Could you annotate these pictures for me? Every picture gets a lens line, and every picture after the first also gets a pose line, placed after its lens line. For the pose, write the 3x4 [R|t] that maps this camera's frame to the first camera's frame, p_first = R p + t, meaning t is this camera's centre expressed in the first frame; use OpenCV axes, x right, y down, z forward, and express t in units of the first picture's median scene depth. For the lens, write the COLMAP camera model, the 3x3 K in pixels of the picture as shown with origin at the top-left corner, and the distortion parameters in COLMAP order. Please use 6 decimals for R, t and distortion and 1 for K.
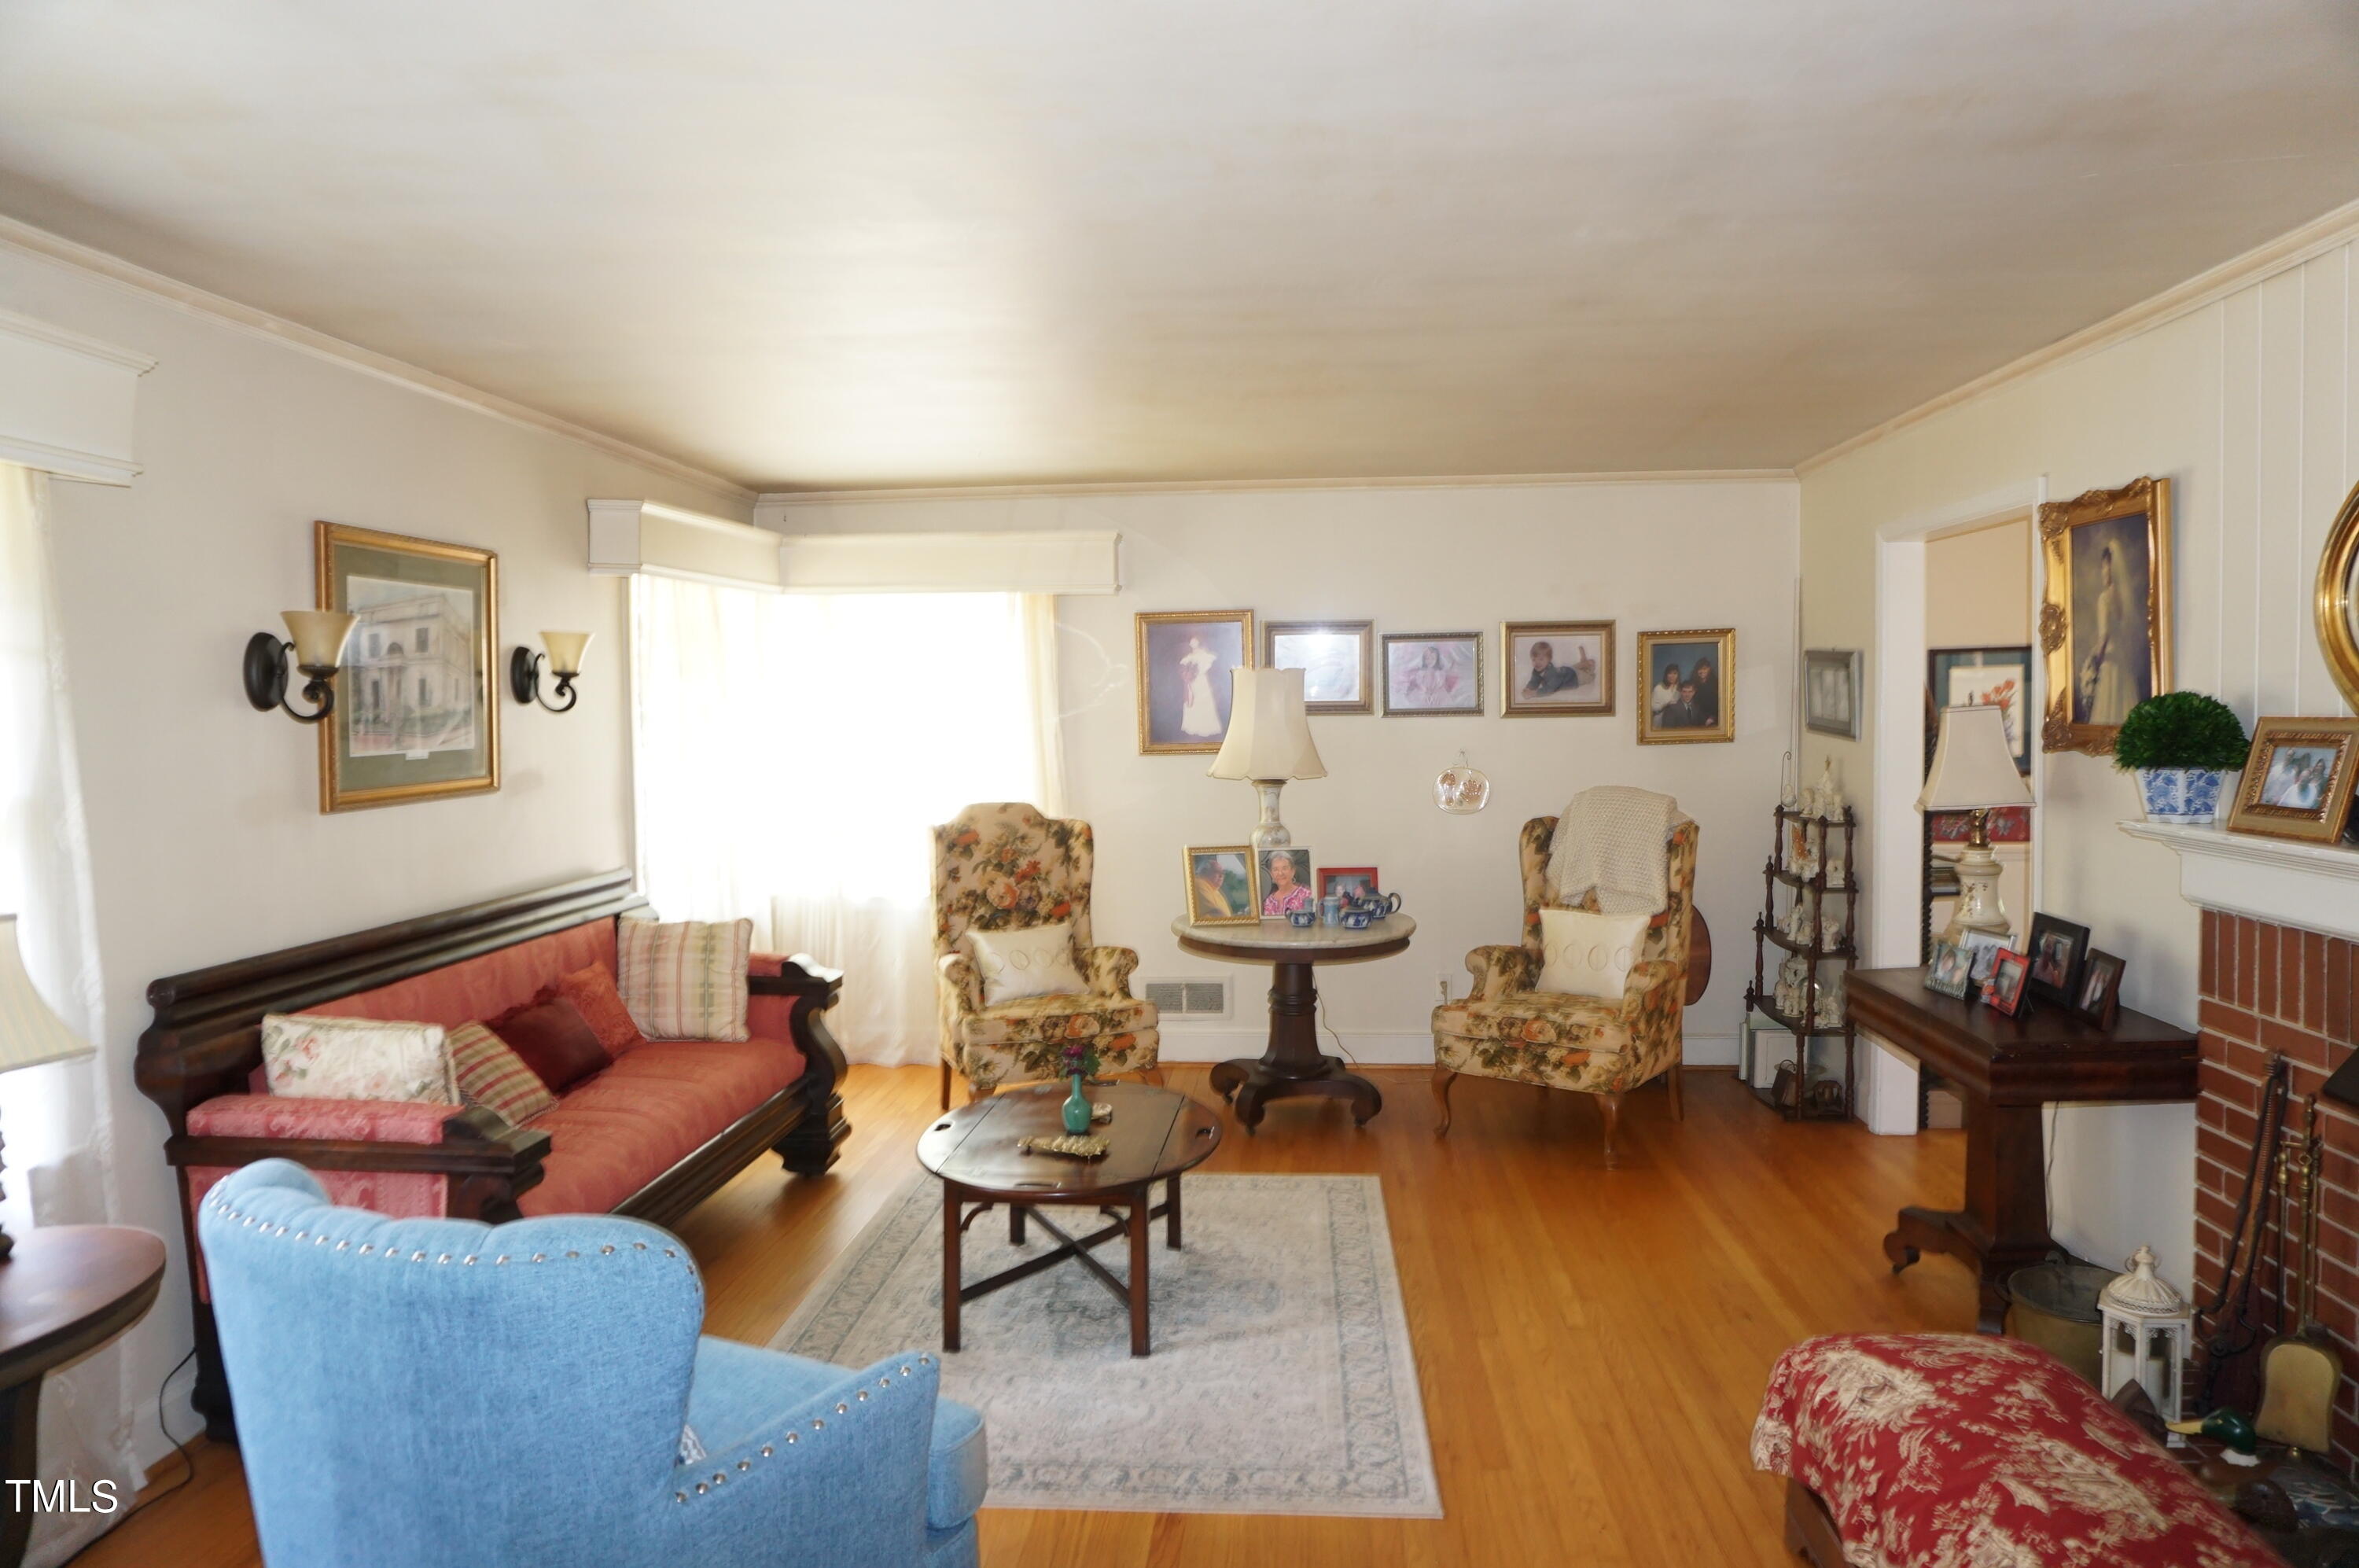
lens RADIAL K [[1576.8, 0, 1179.5], [0, 1576.8, 784.0], [0, 0, 1]] dist [-0.046766, 0.045287]
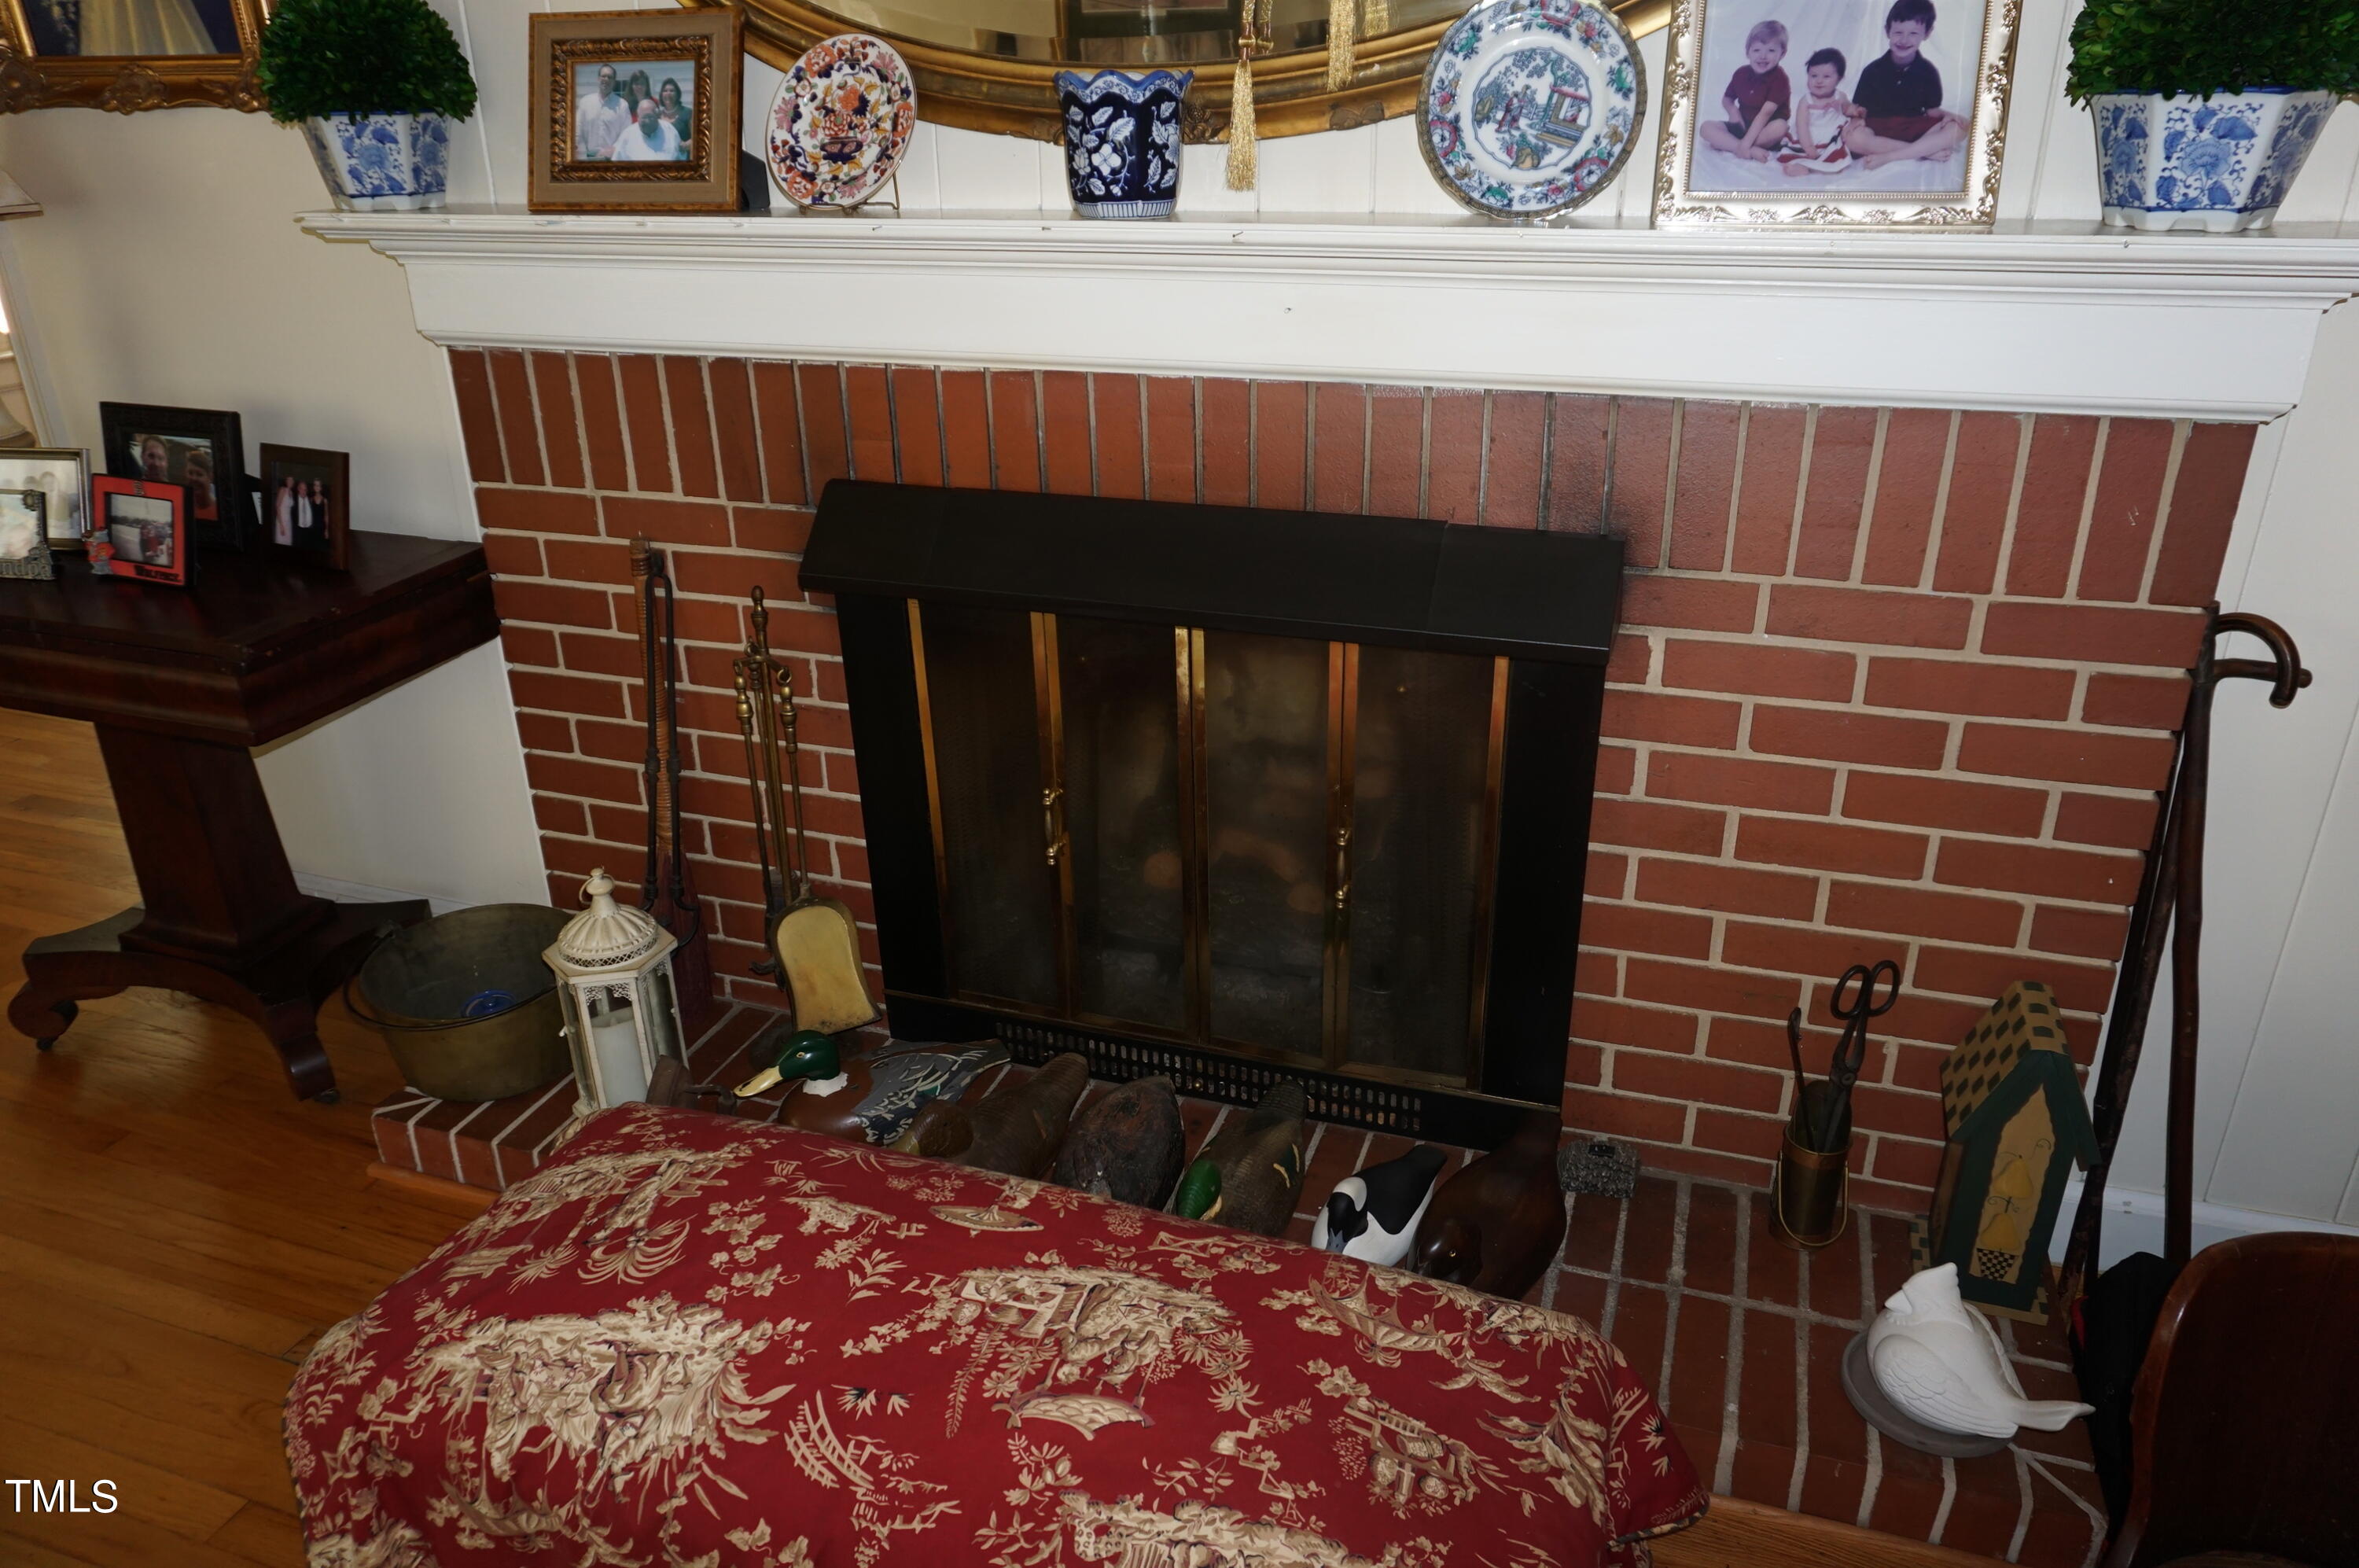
lens RADIAL K [[1576.8, 0, 1179.5], [0, 1576.8, 784.0], [0, 0, 1]] dist [-0.046766, 0.045287]
pose [[0.239528, -0.382038, 0.892565, 0.096598], [0.055452, 0.923210, 0.380274, 0.019640], [-0.969305, -0.041592, 0.242319, 0.643629]]
